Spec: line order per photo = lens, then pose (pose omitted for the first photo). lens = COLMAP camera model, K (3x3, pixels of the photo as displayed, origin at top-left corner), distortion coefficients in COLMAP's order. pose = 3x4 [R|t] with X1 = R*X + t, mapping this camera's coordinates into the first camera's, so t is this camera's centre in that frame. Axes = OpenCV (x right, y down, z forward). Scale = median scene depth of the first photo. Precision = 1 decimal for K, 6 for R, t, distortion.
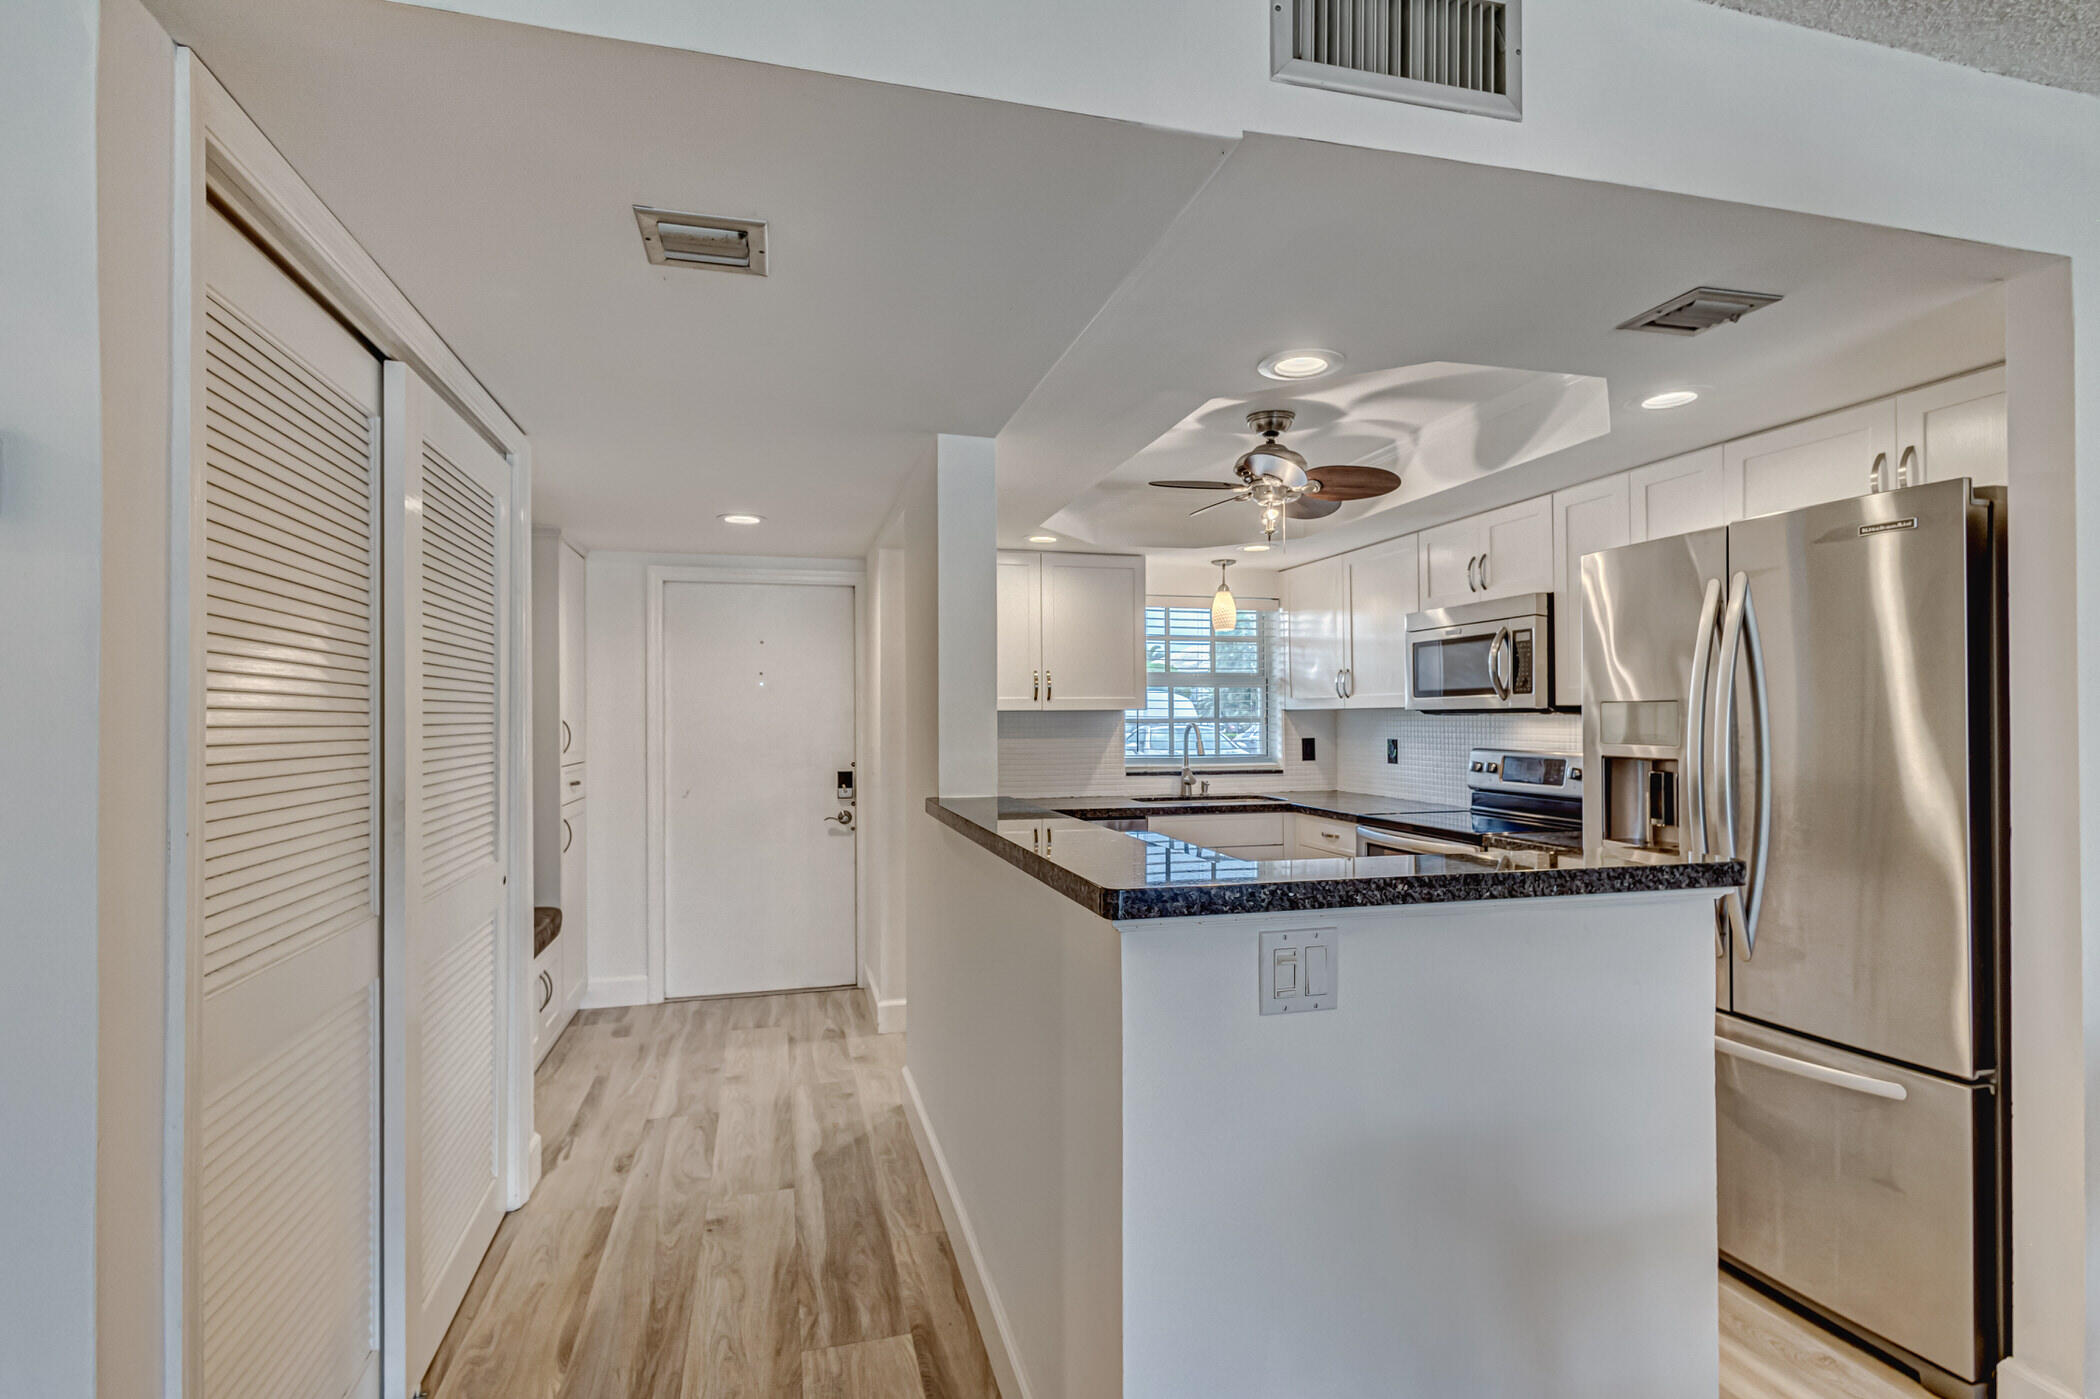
lens RADIAL K [[992.6, 0, 1035.1], [0, 992.6, 702.9], [0, 0, 1]] dist [0.023052, -0.006720]
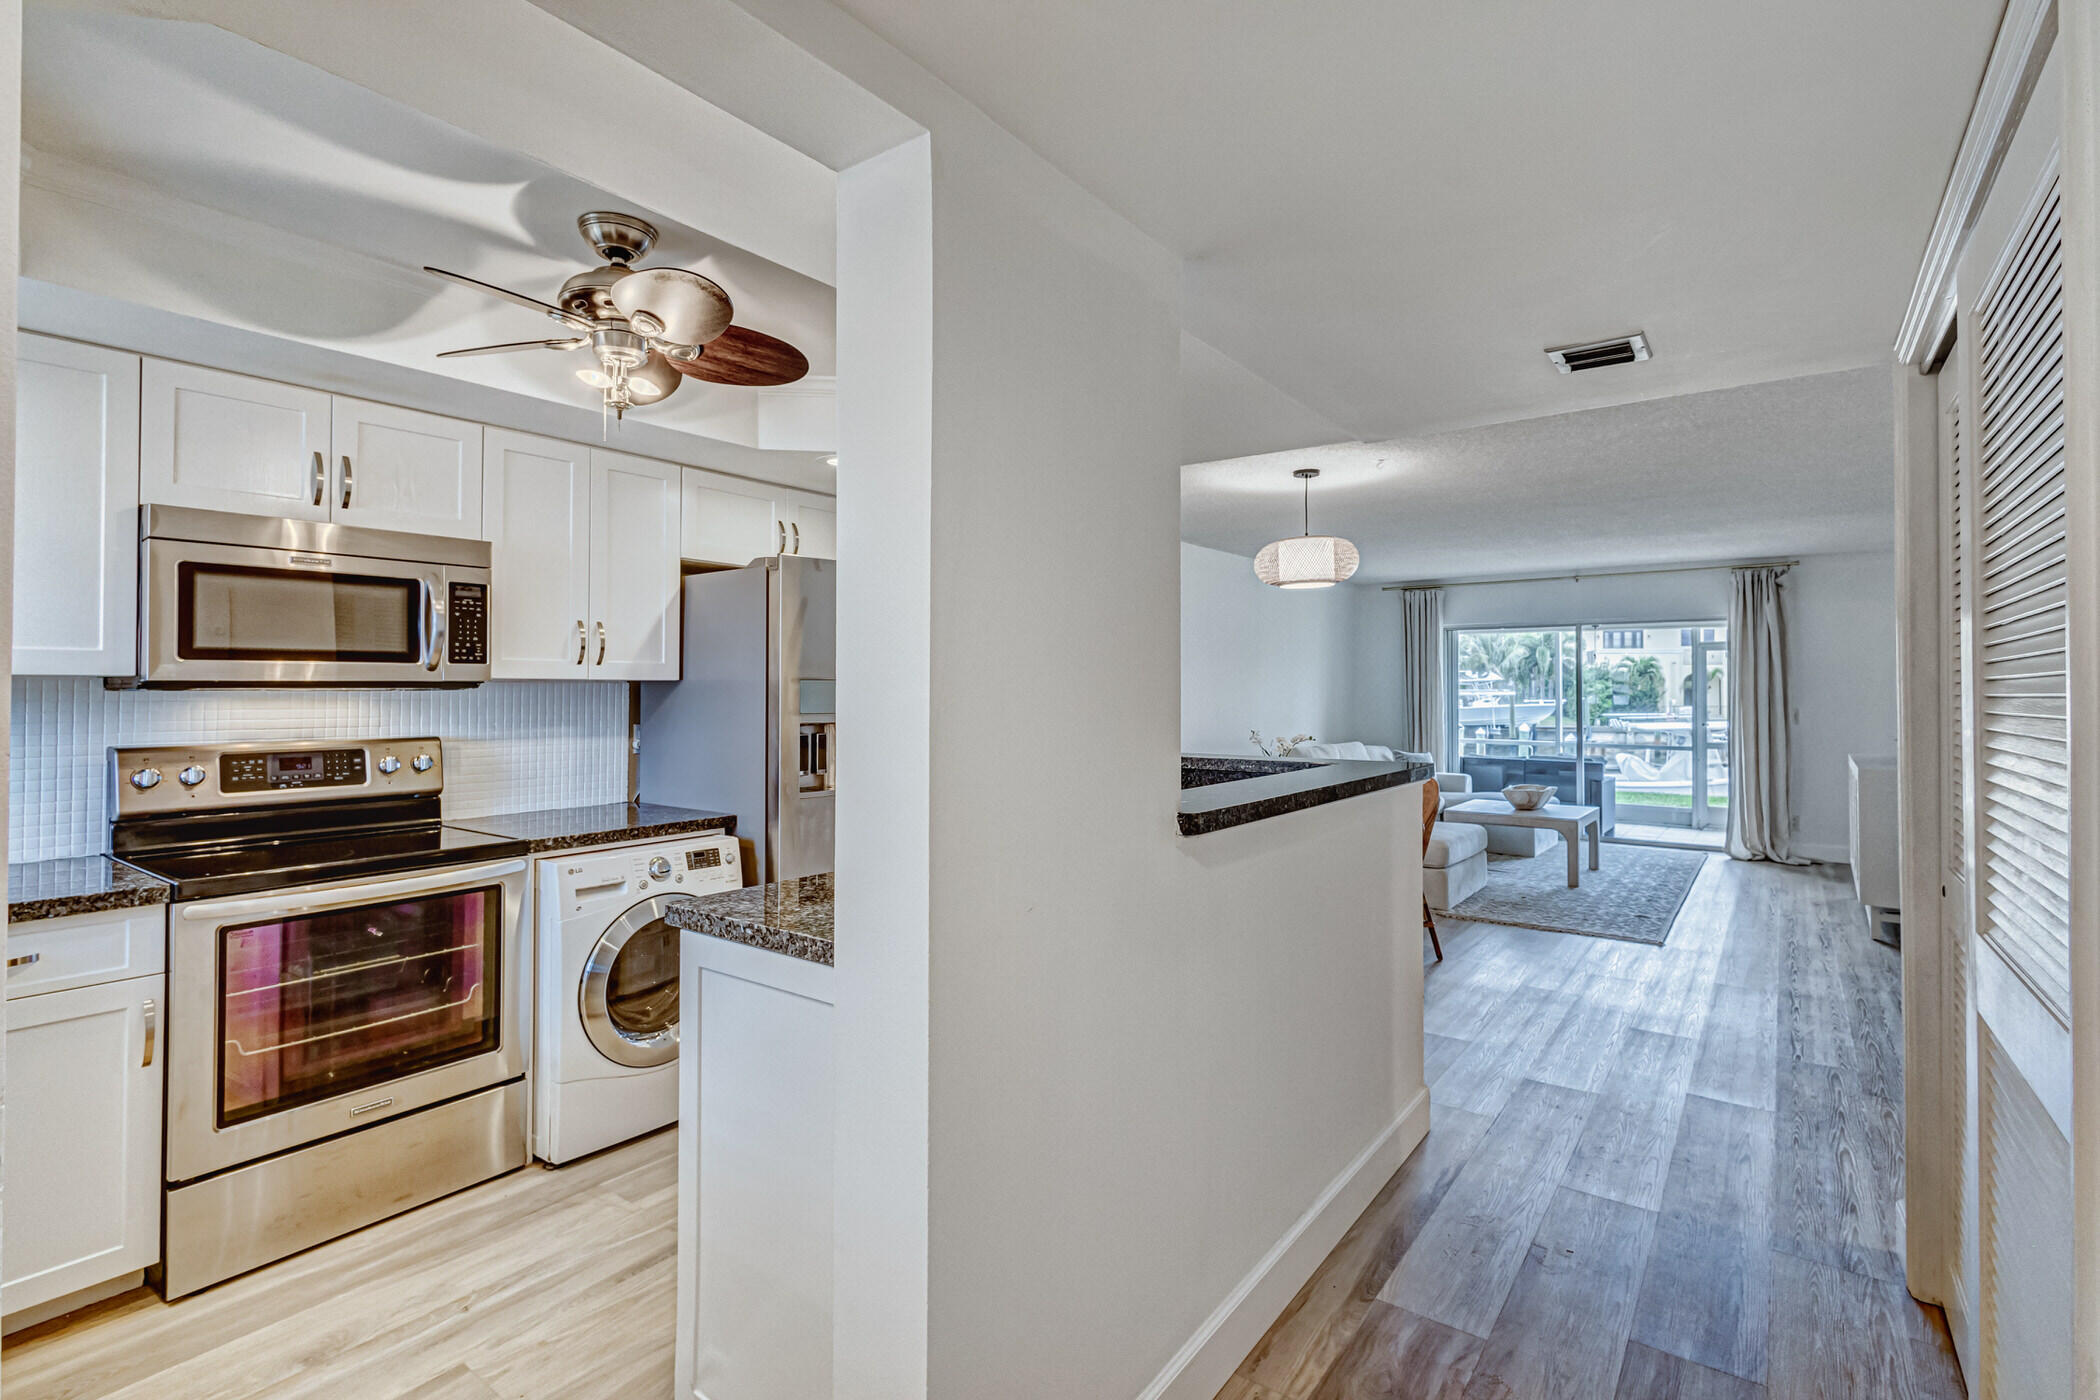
lens RADIAL K [[992.6, 0, 1048.7], [0, 992.6, 671.5], [0, 0, 1]] dist [0.023052, -0.006720]
pose [[-0.625842, 0.015307, 0.779800, -0.338022], [-0.010898, 0.999538, -0.028367, 0.011206], [-0.779874, -0.026252, -0.625386, 0.896463]]
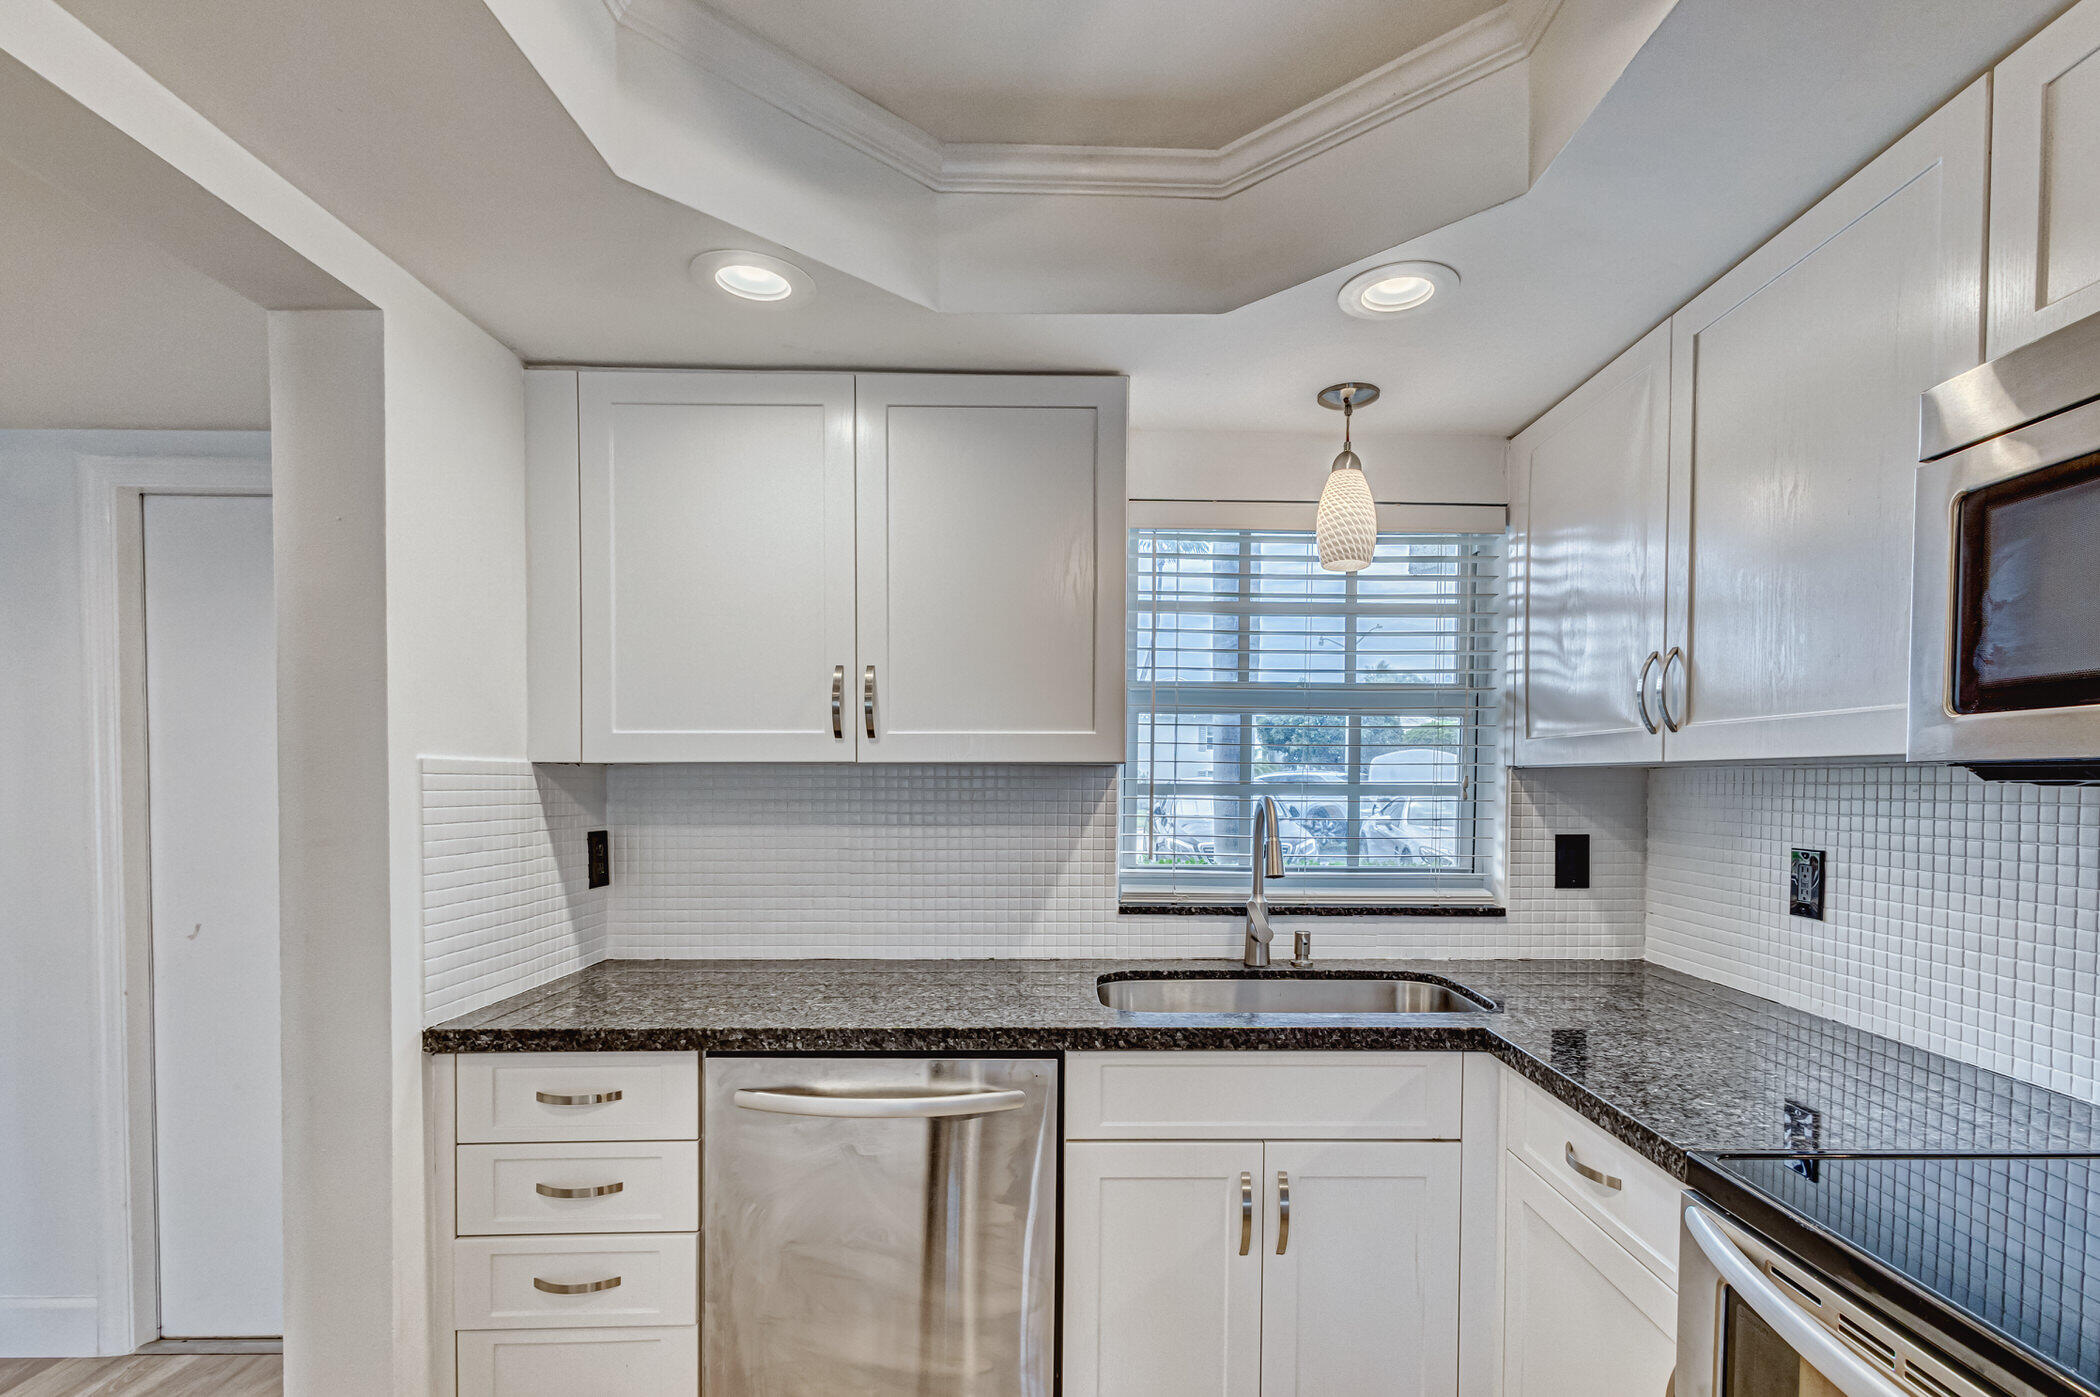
lens RADIAL K [[992.6, 0, 1102.3], [0, 992.6, 809.0], [0, 0, 1]] dist [0.023052, -0.006720]
pose [[0.972917, 0.016028, -0.230598, 0.212295], [-0.005395, 0.998896, 0.046669, 0.007023], [0.231091, -0.044161, 0.971929, 0.646790]]
